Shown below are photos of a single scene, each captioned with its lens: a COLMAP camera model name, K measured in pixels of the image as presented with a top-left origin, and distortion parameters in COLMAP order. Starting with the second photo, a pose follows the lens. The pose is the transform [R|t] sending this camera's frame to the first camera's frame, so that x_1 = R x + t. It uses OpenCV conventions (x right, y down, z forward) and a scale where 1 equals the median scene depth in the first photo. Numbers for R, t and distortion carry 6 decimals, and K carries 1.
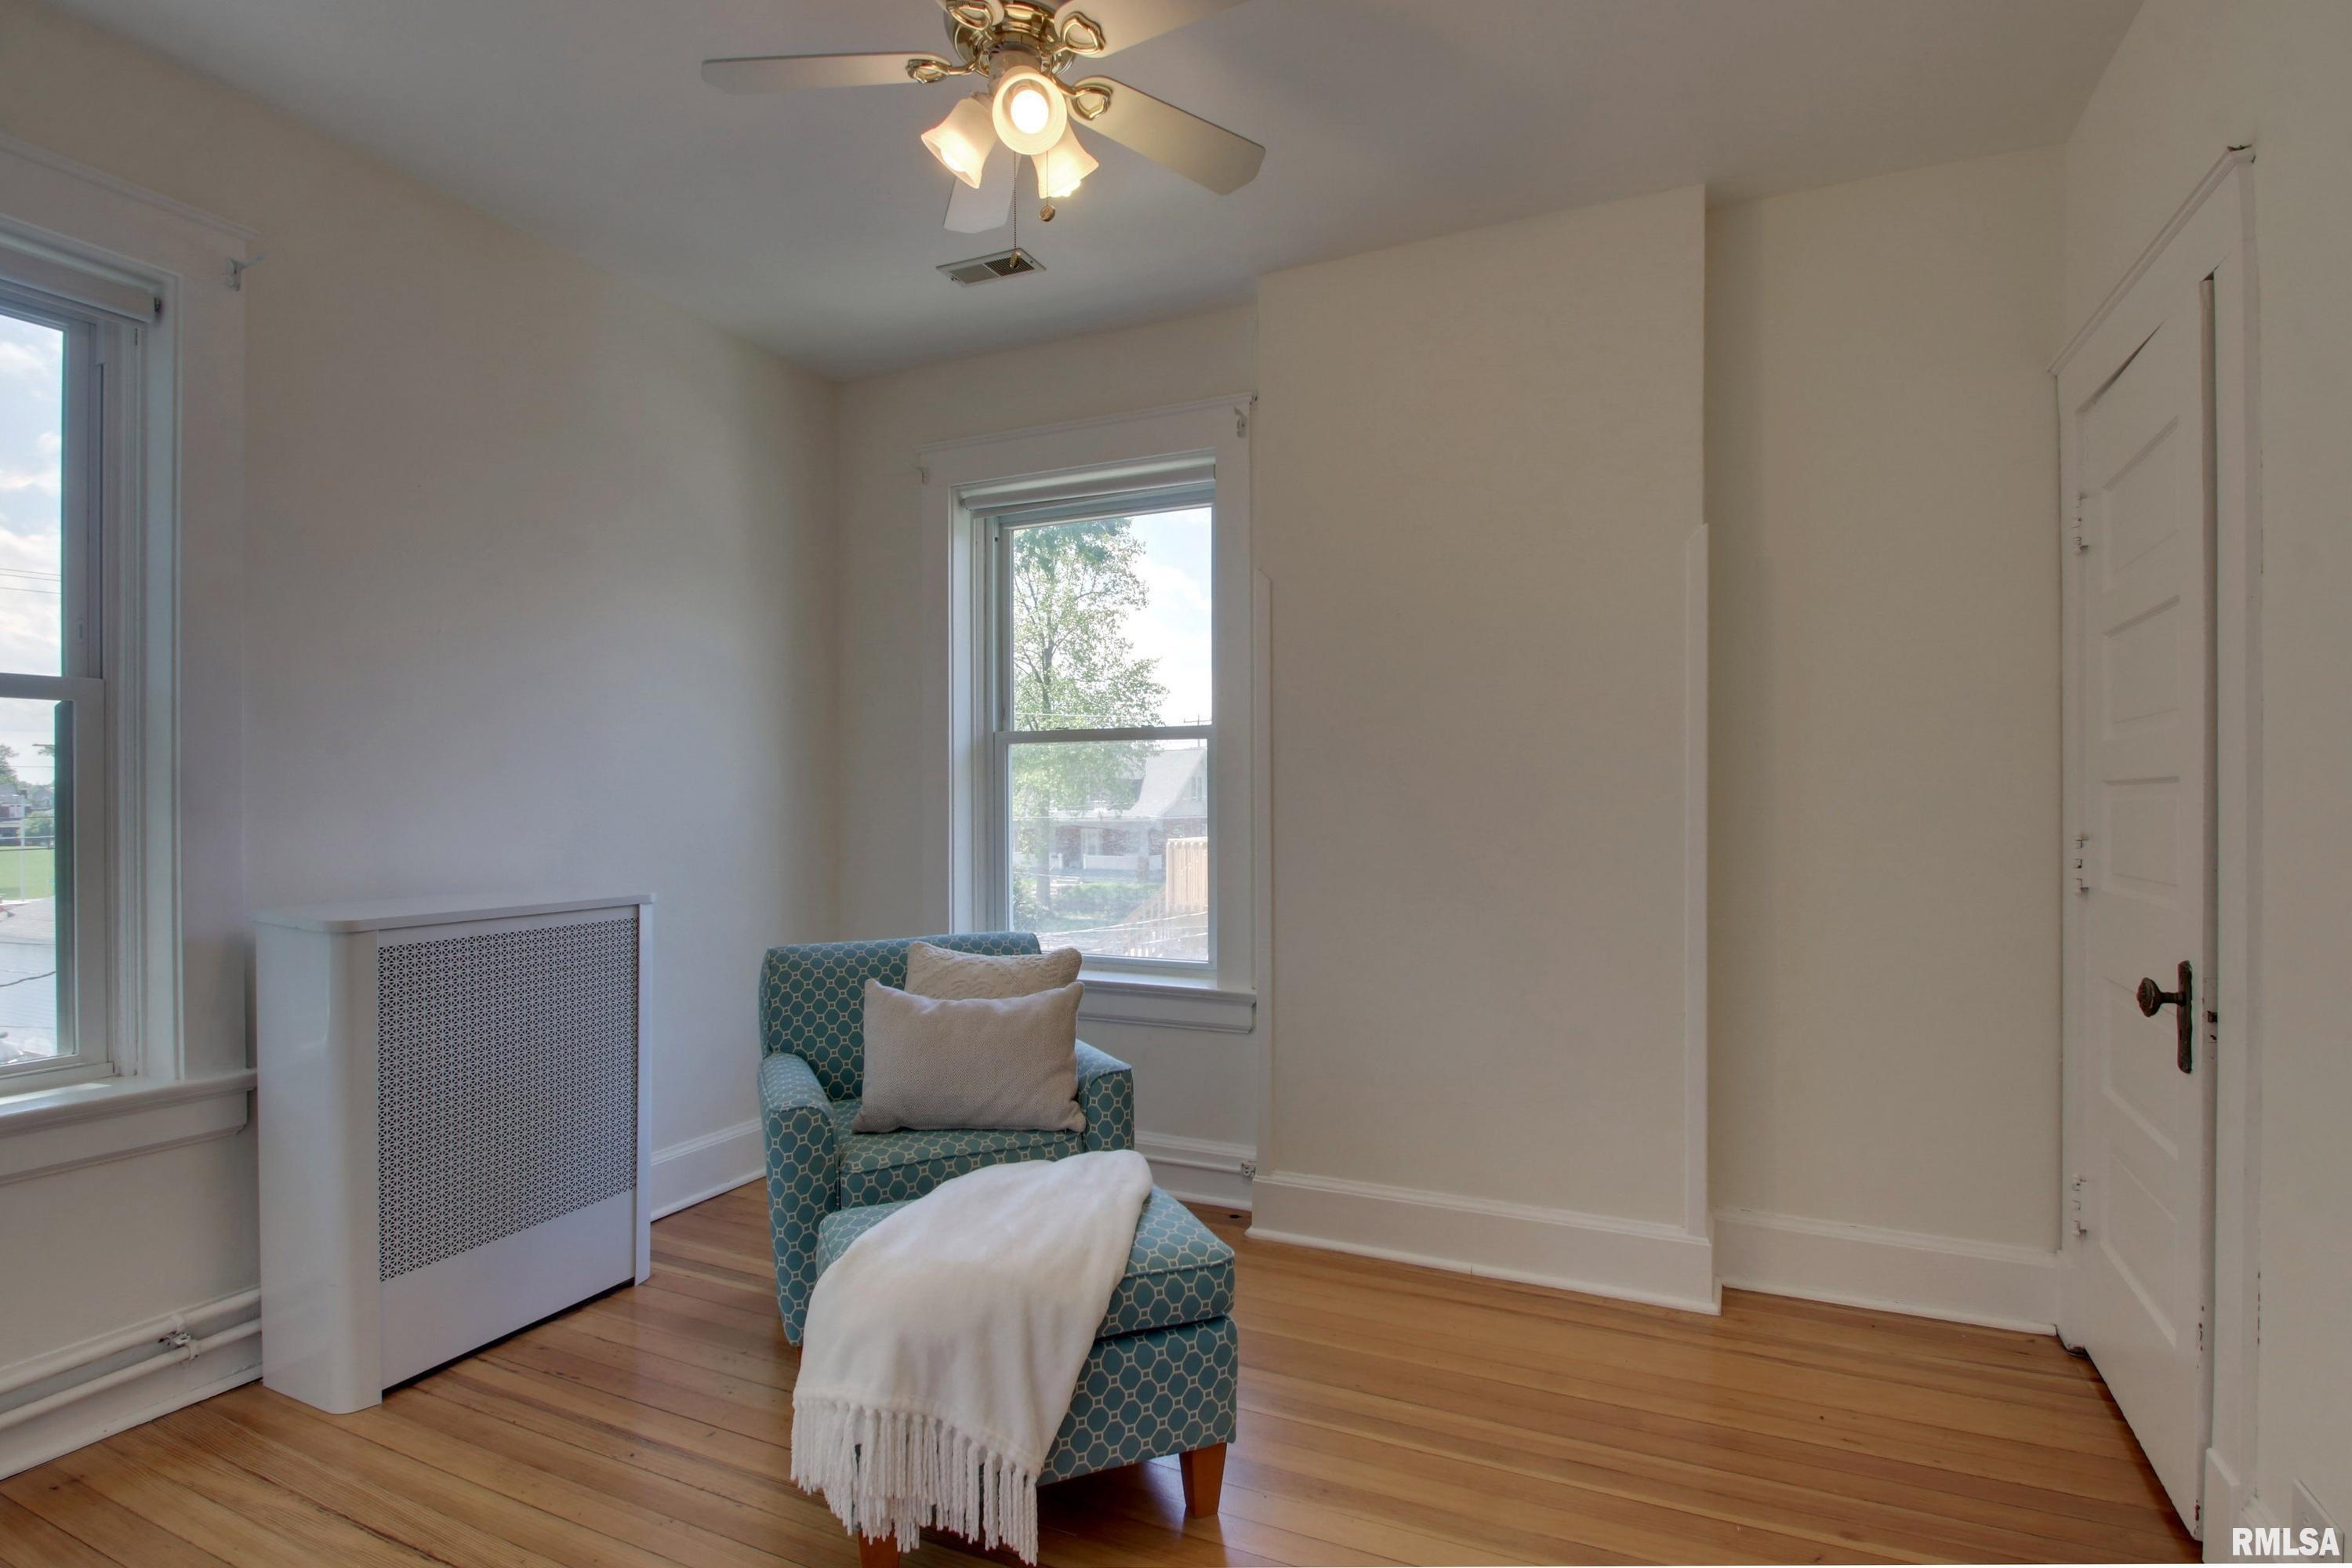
lens RADIAL K [[1108.3, 0, 1169.9], [0, 1108.3, 807.9], [0, 0, 1]] dist [0.001862, -0.011267]
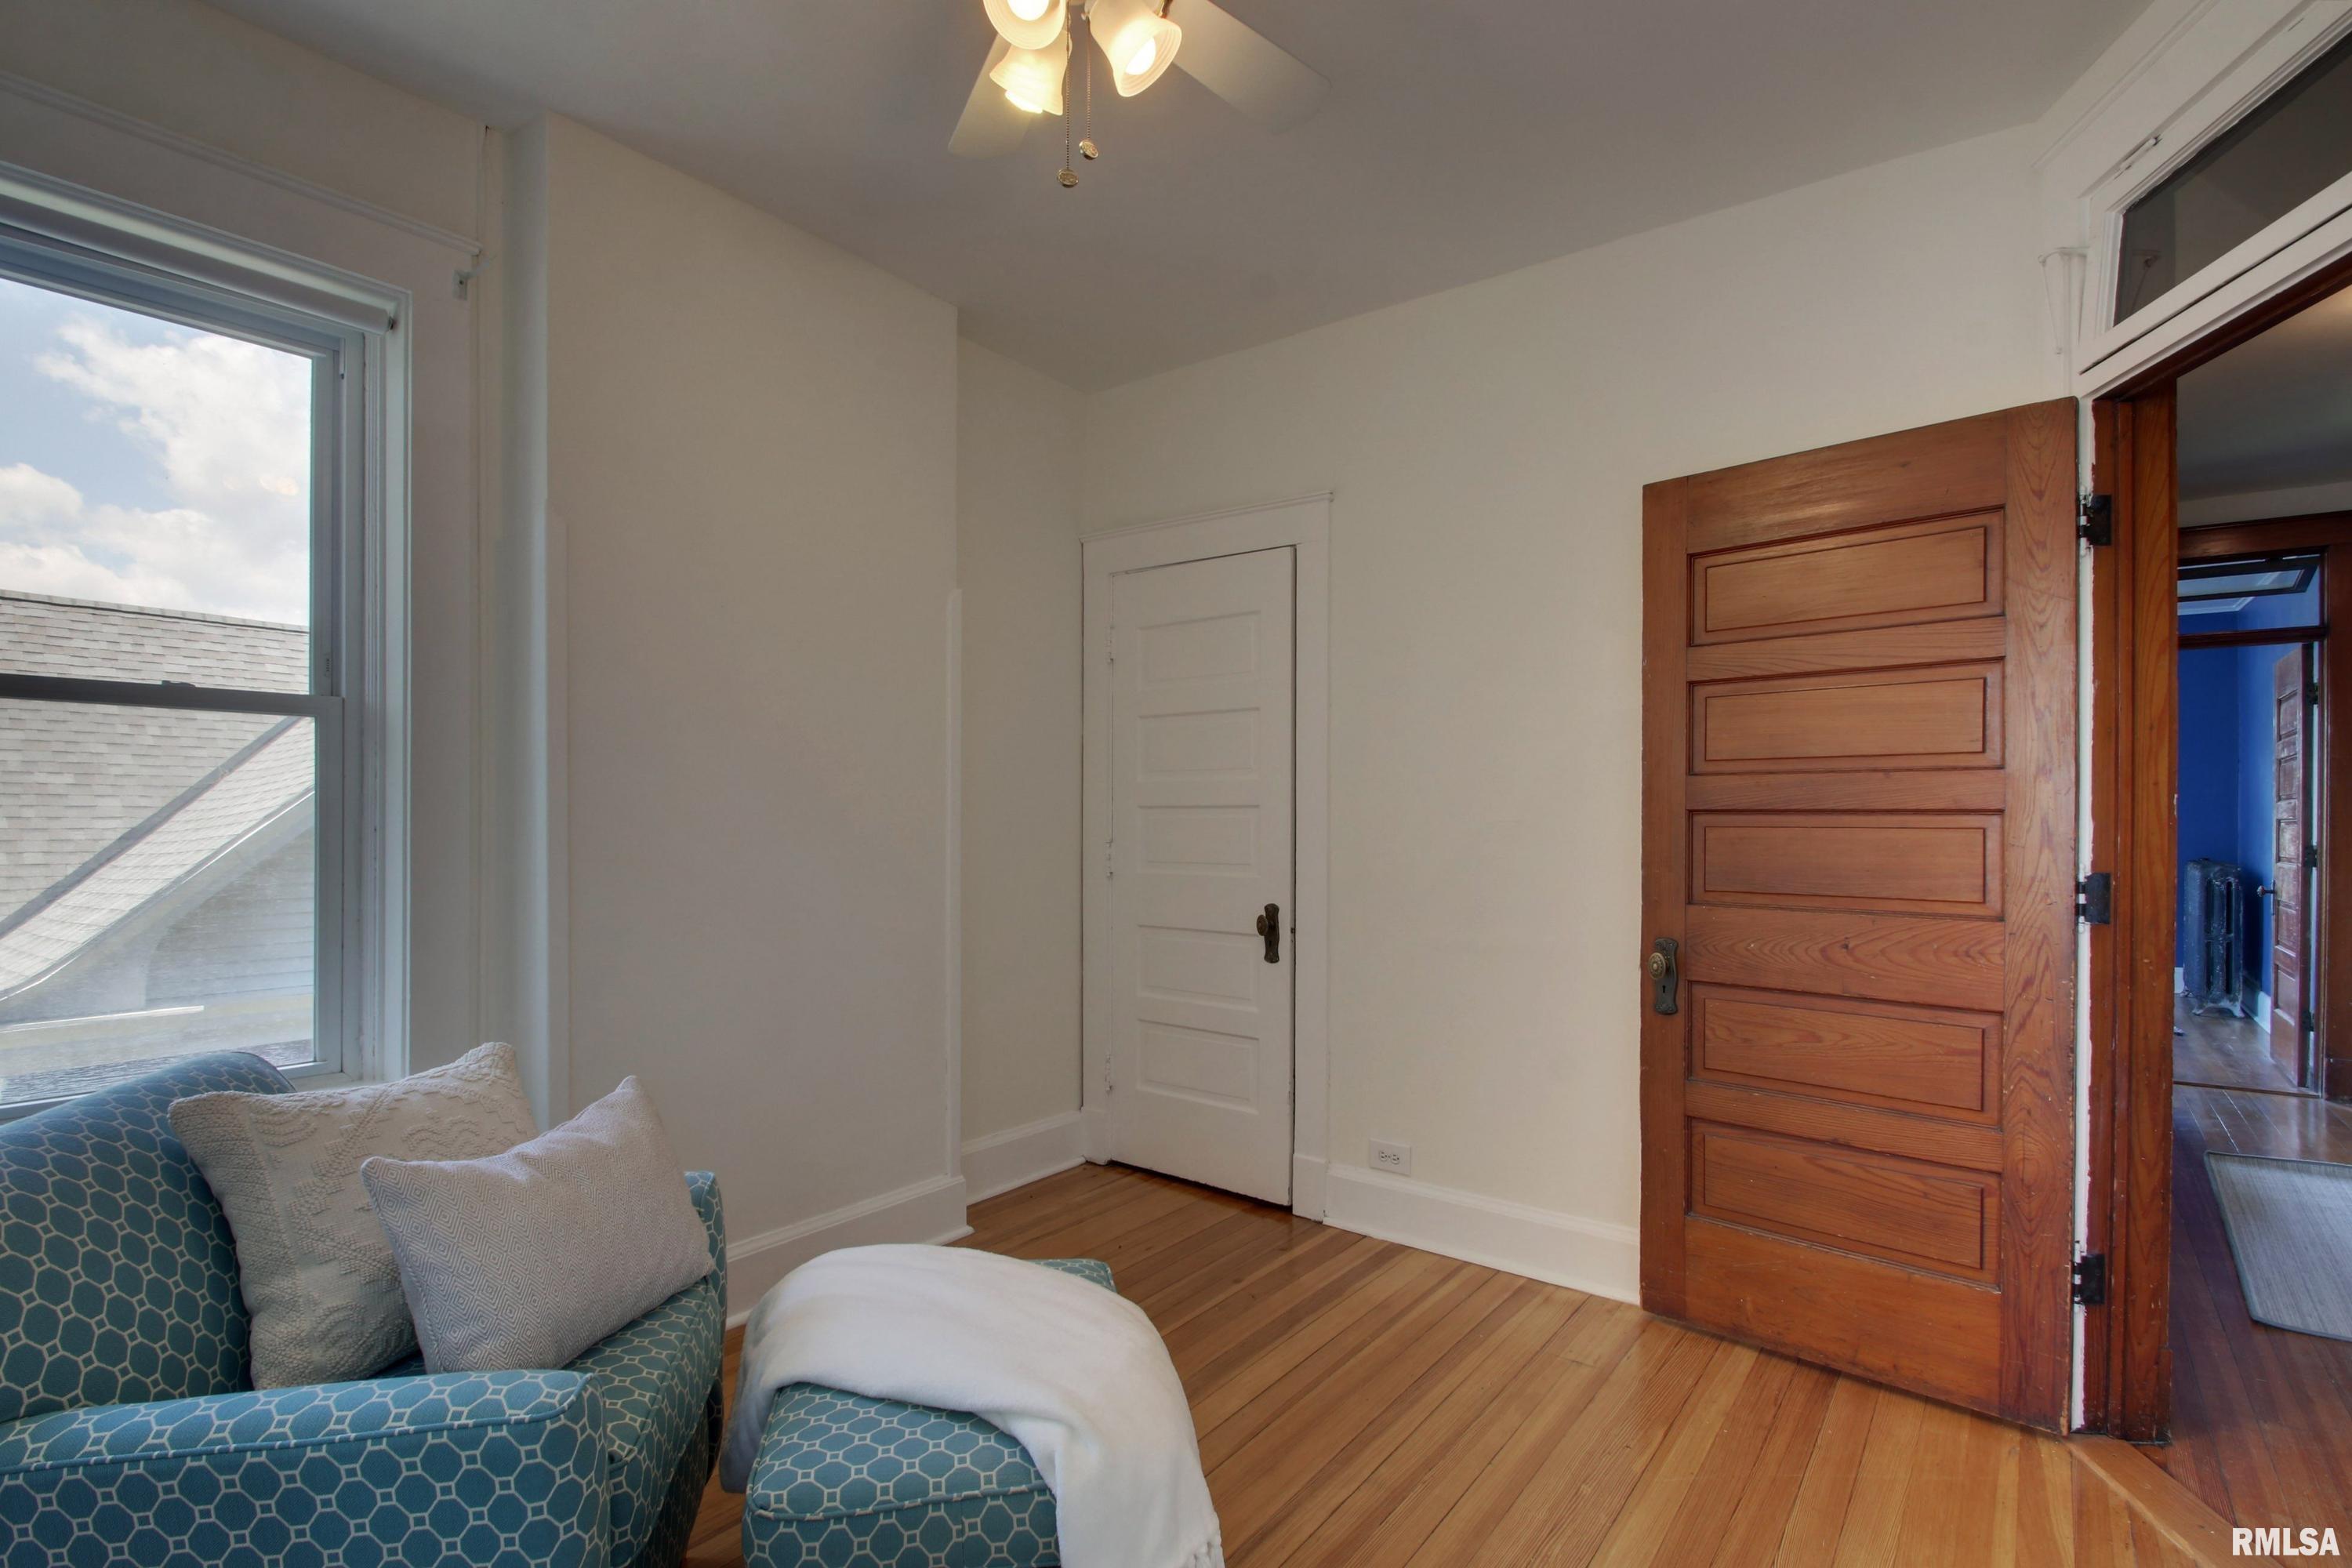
lens RADIAL K [[1108.3, 0, 1169.9], [0, 1108.3, 807.9], [0, 0, 1]] dist [0.001862, -0.011267]
pose [[0.222353, 0.012367, 0.974888, -0.709292], [-0.002208, 0.999923, -0.012181, -0.000536], [-0.974964, 0.000556, 0.222363, 0.546480]]
